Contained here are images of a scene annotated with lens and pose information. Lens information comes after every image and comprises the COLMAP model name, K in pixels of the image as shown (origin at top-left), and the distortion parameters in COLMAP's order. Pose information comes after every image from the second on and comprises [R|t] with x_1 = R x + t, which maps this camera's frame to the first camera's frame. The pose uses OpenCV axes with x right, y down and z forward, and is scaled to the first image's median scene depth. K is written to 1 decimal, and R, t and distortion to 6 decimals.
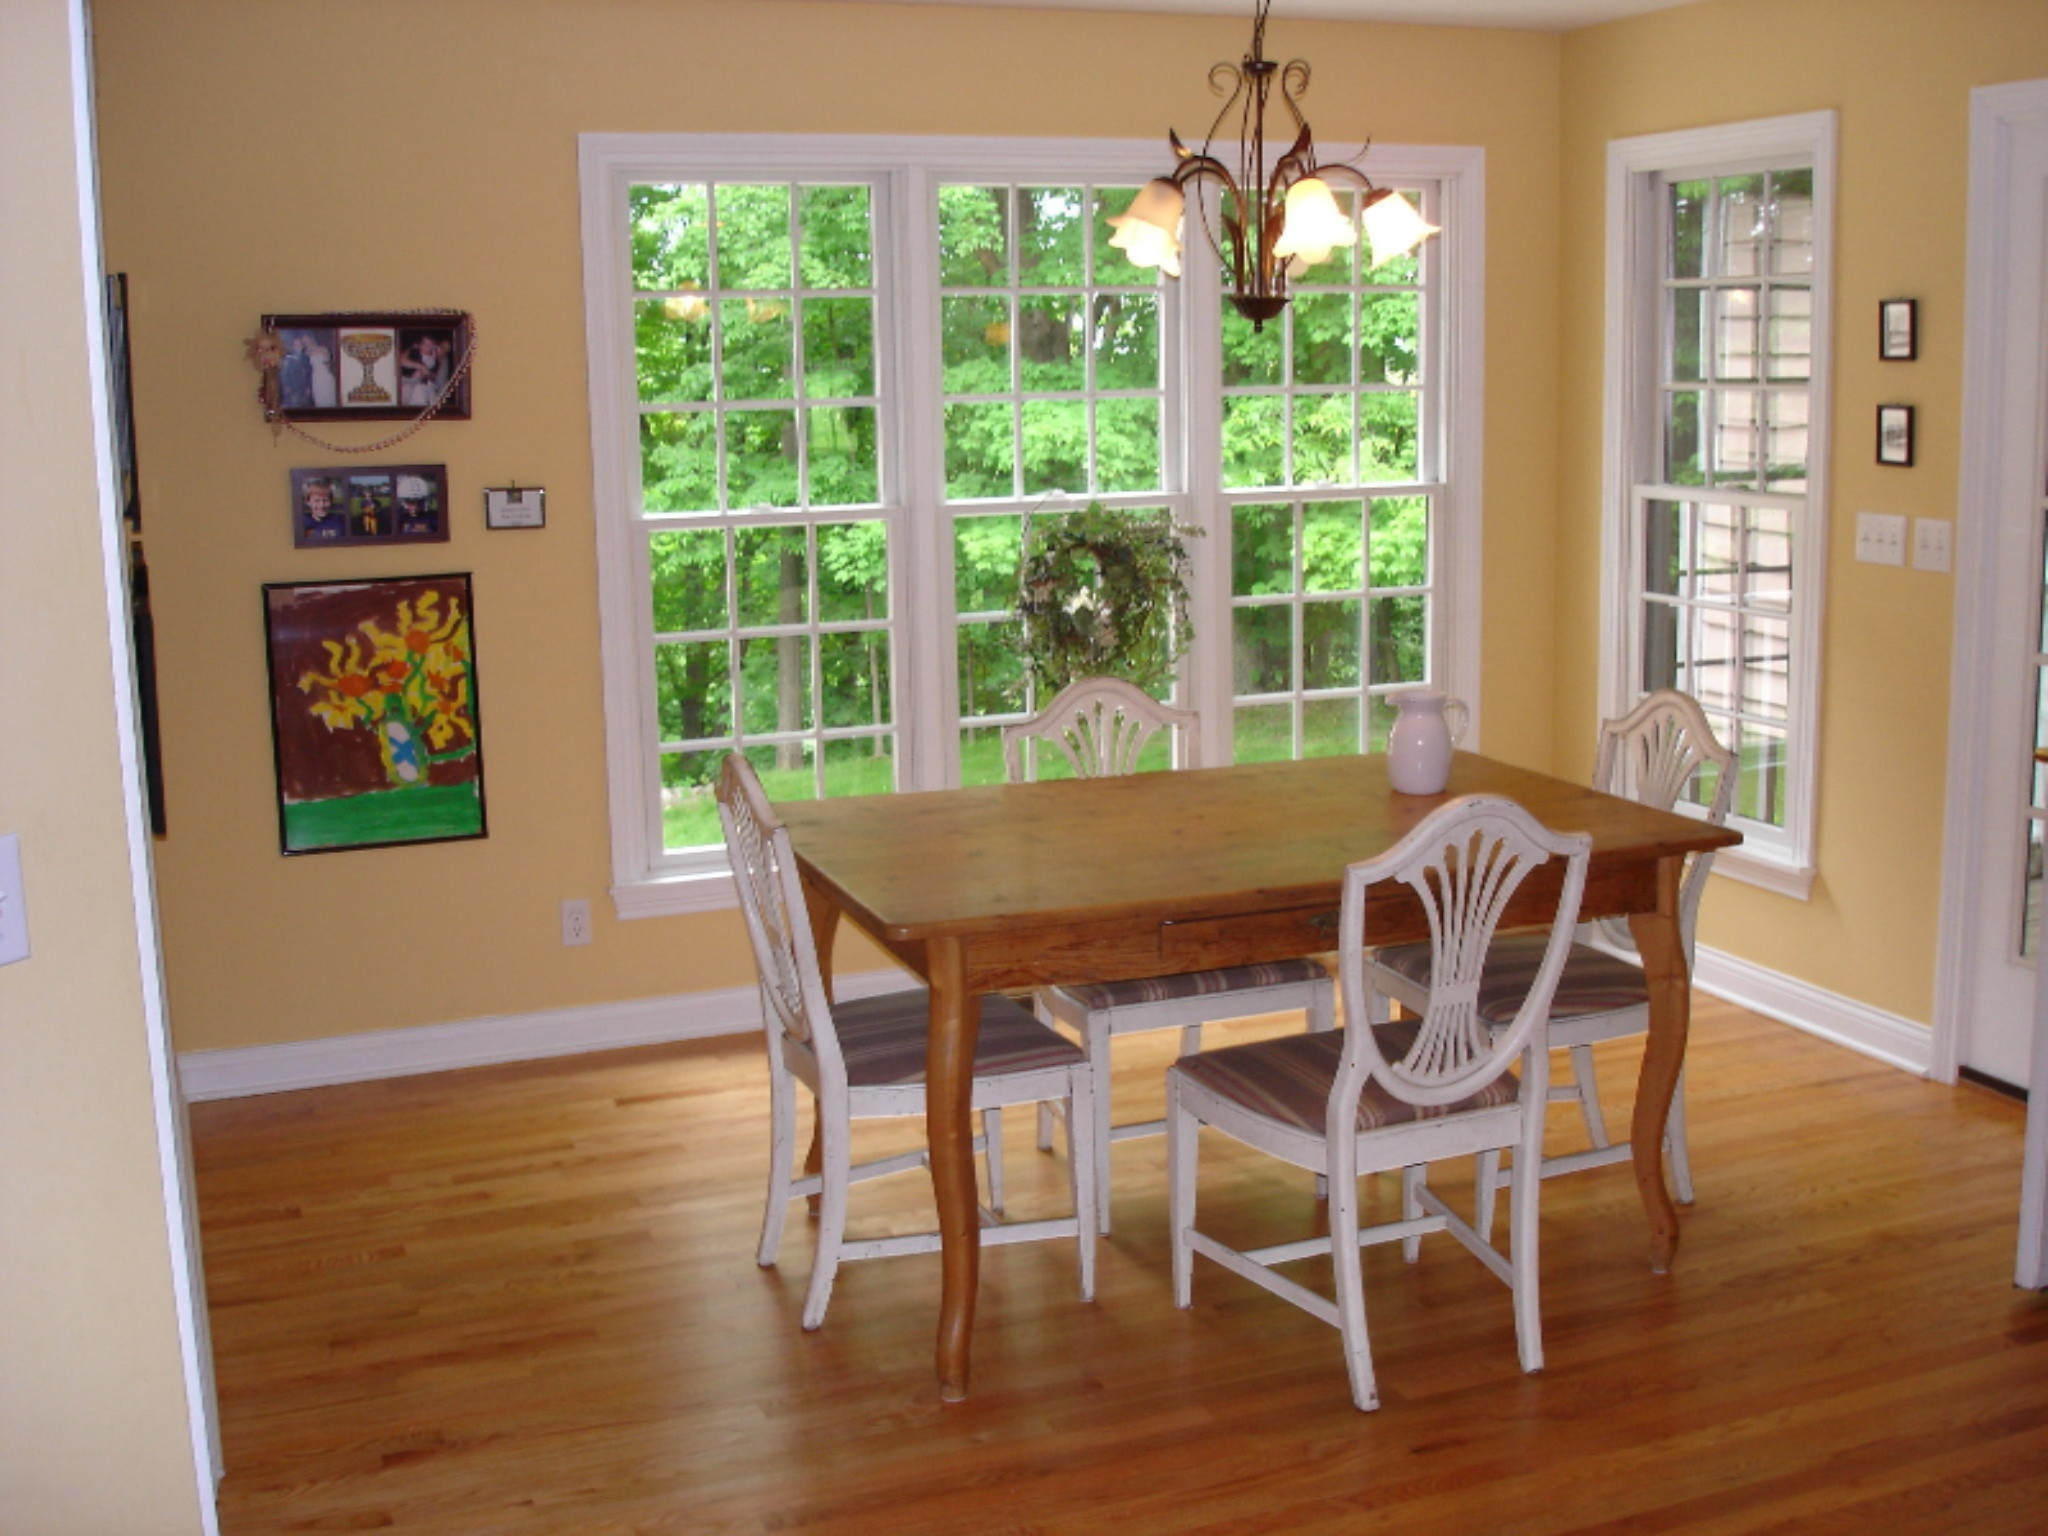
lens RADIAL K [[2294.8, 0, 1024.0], [0, 2294.8, 768.0], [0, 0, 1]] dist [-0.048193, -0.201133]
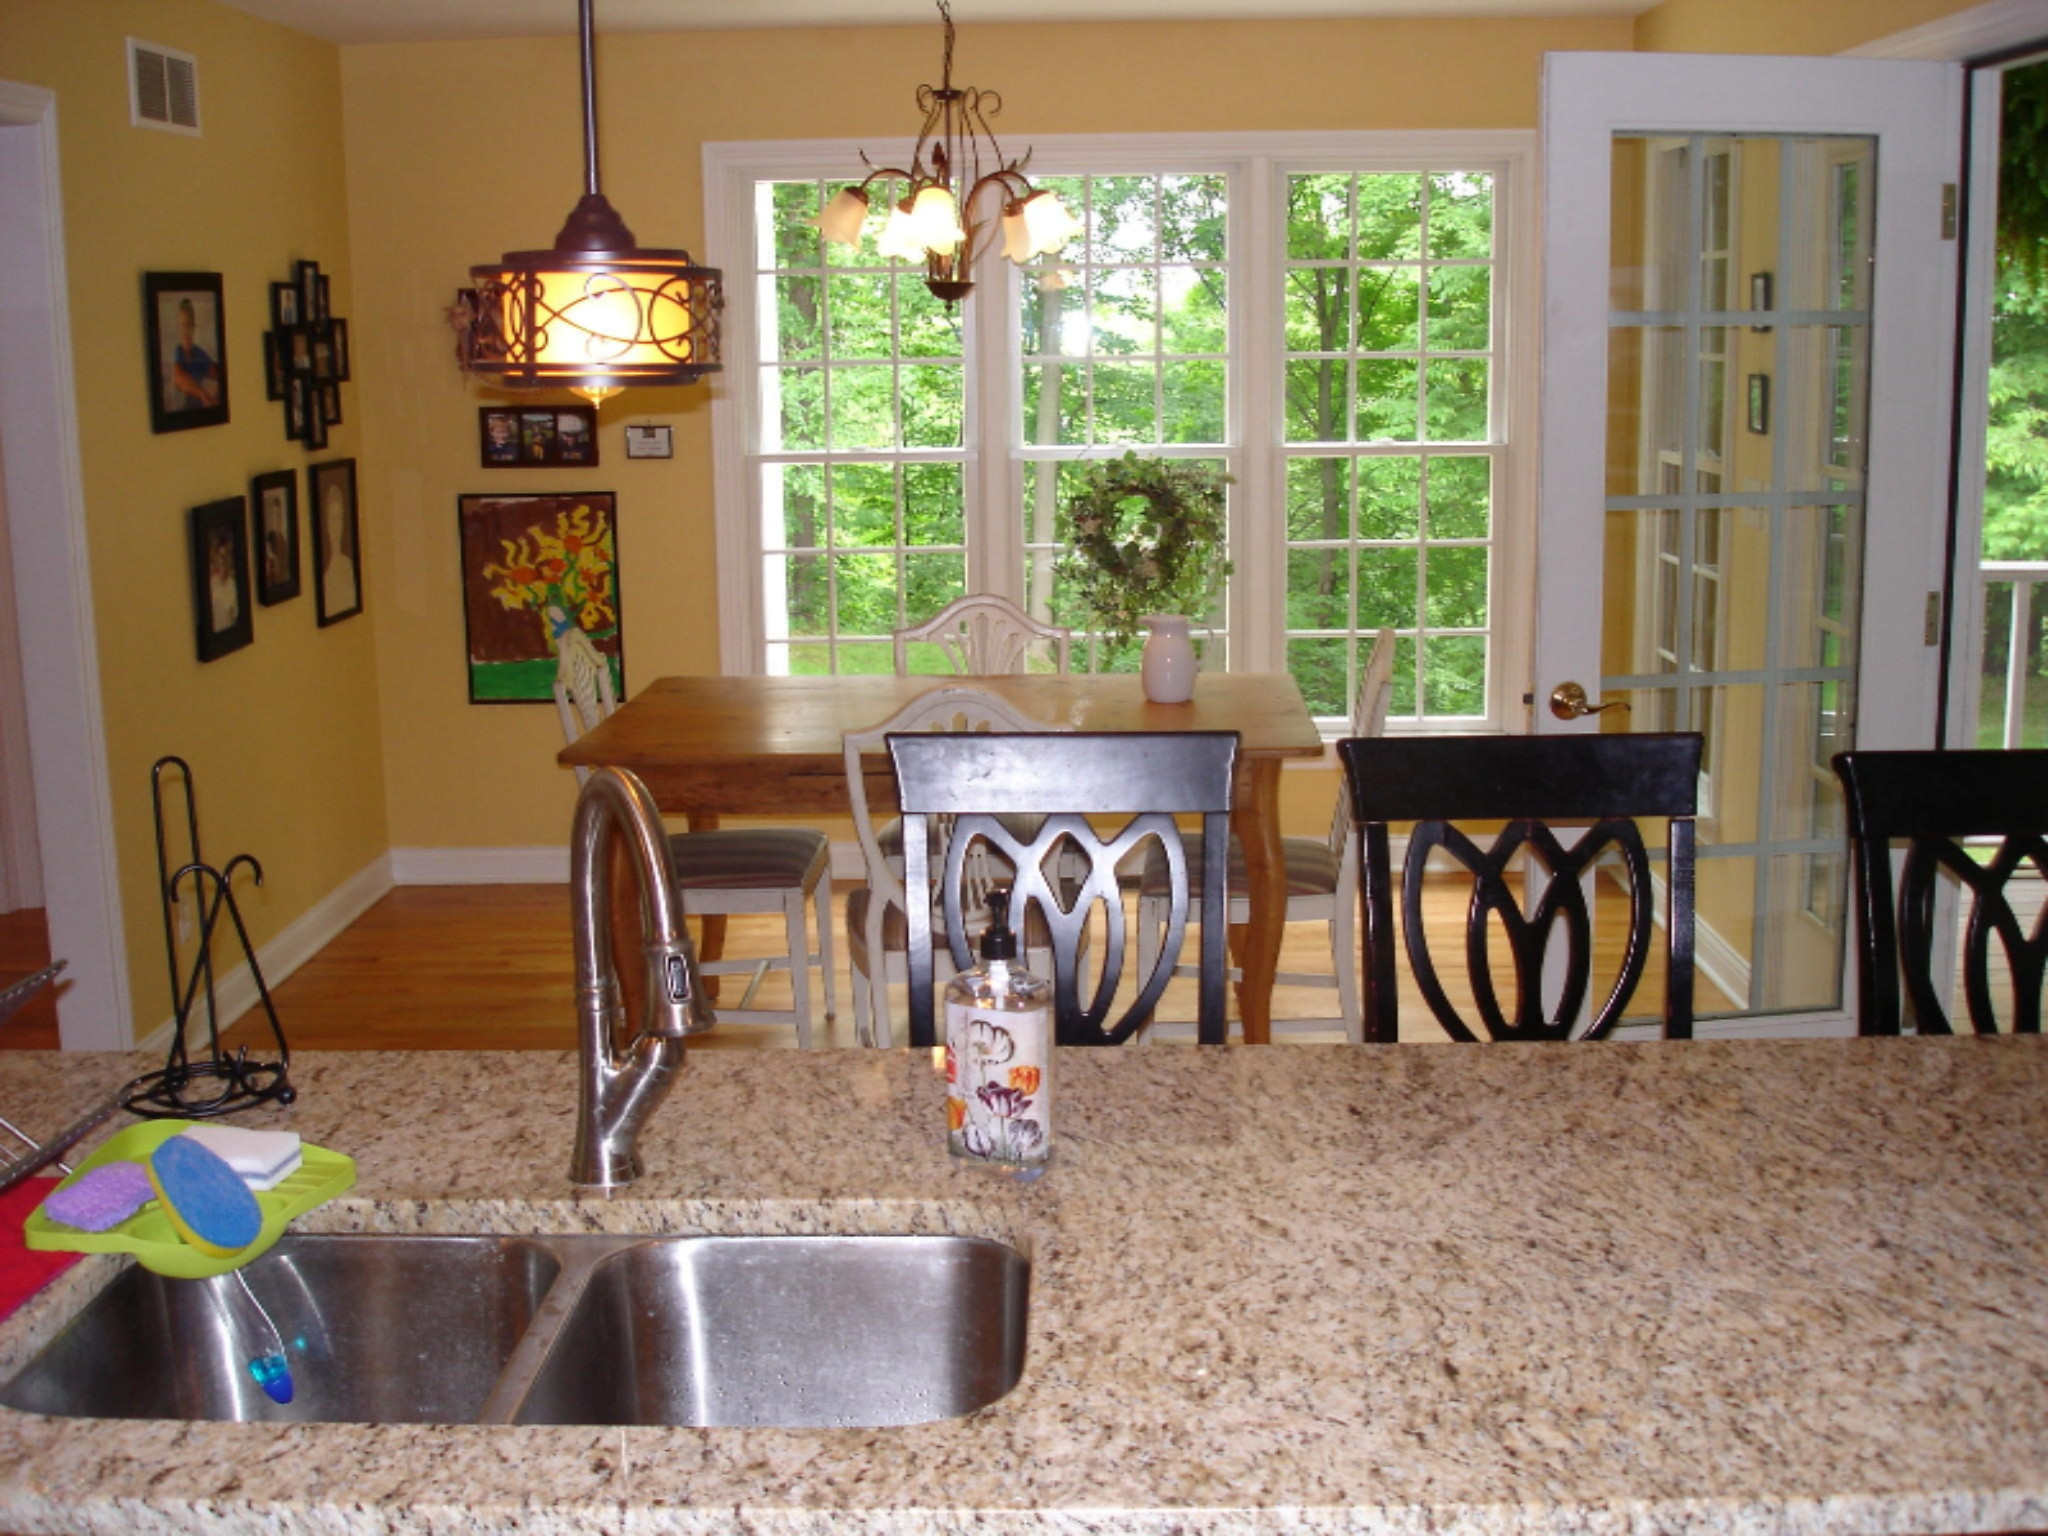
lens RADIAL K [[2294.8, 0, 1024.0], [0, 2294.8, 768.0], [0, 0, 1]] dist [-0.048193, -0.201133]
pose [[0.921736, 0.079867, -0.379505, 0.466123], [-0.071612, 0.996788, 0.035845, 0.005640], [0.381149, -0.005863, 0.924495, -0.091313]]
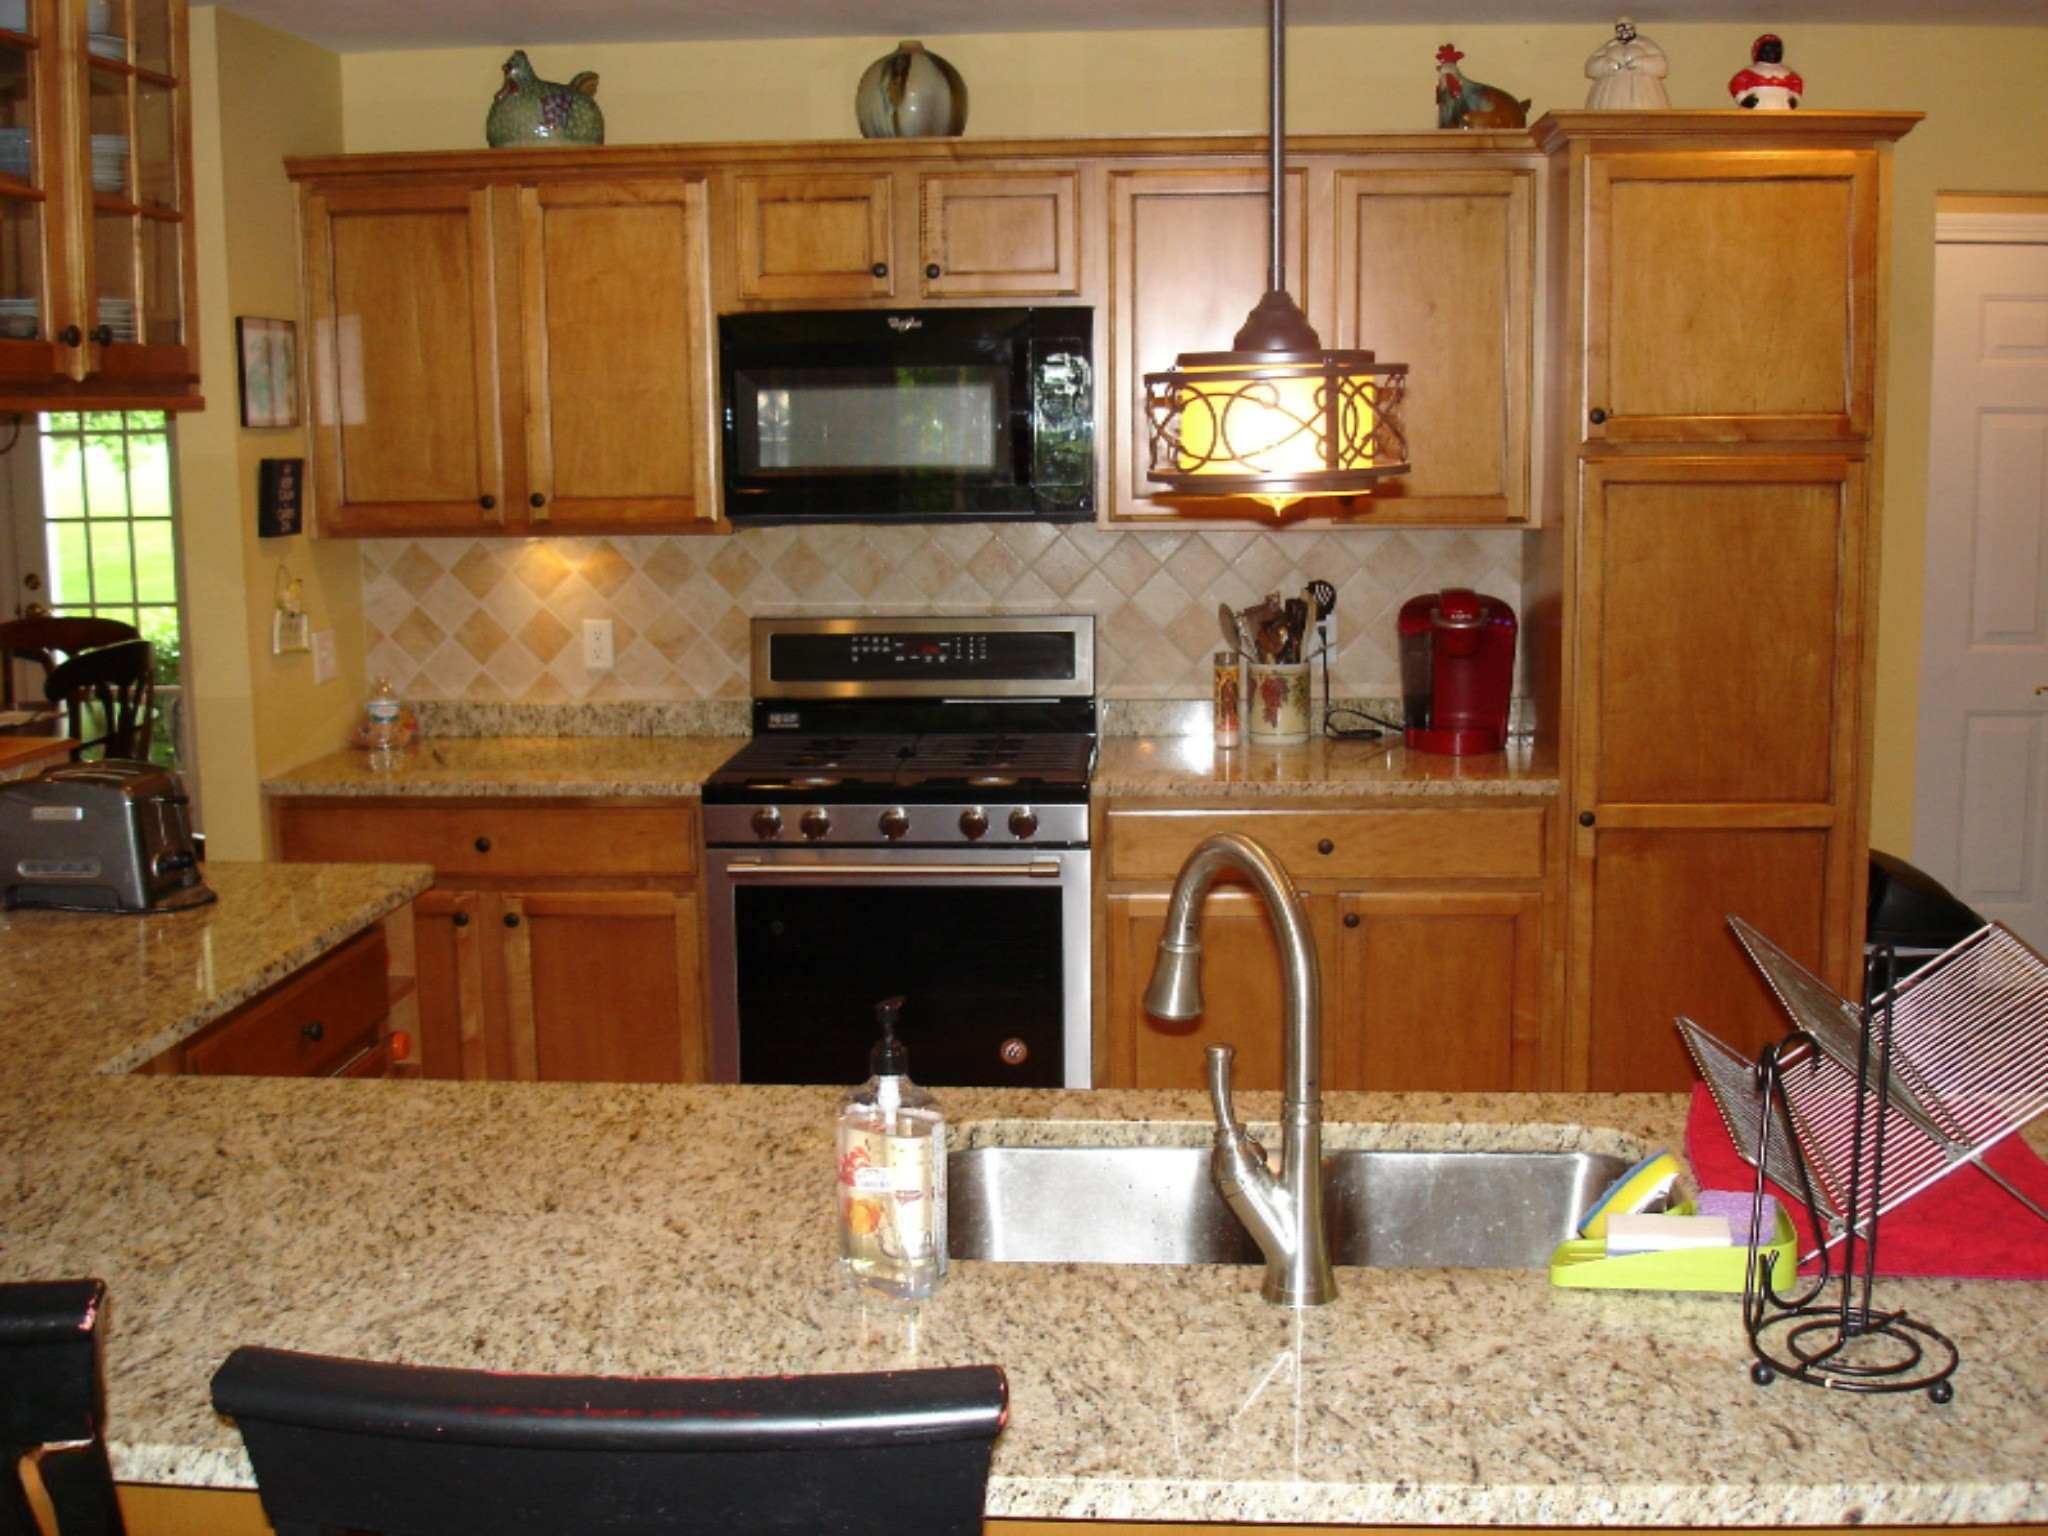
lens RADIAL K [[2294.8, 0, 1024.0], [0, 2294.8, 768.0], [0, 0, 1]] dist [-0.048193, -0.201133]
pose [[-0.900831, -0.034746, 0.432777, -0.716842], [0.105912, 0.949094, 0.296654, -0.398821], [-0.421053, 0.313072, -0.851293, 2.244672]]
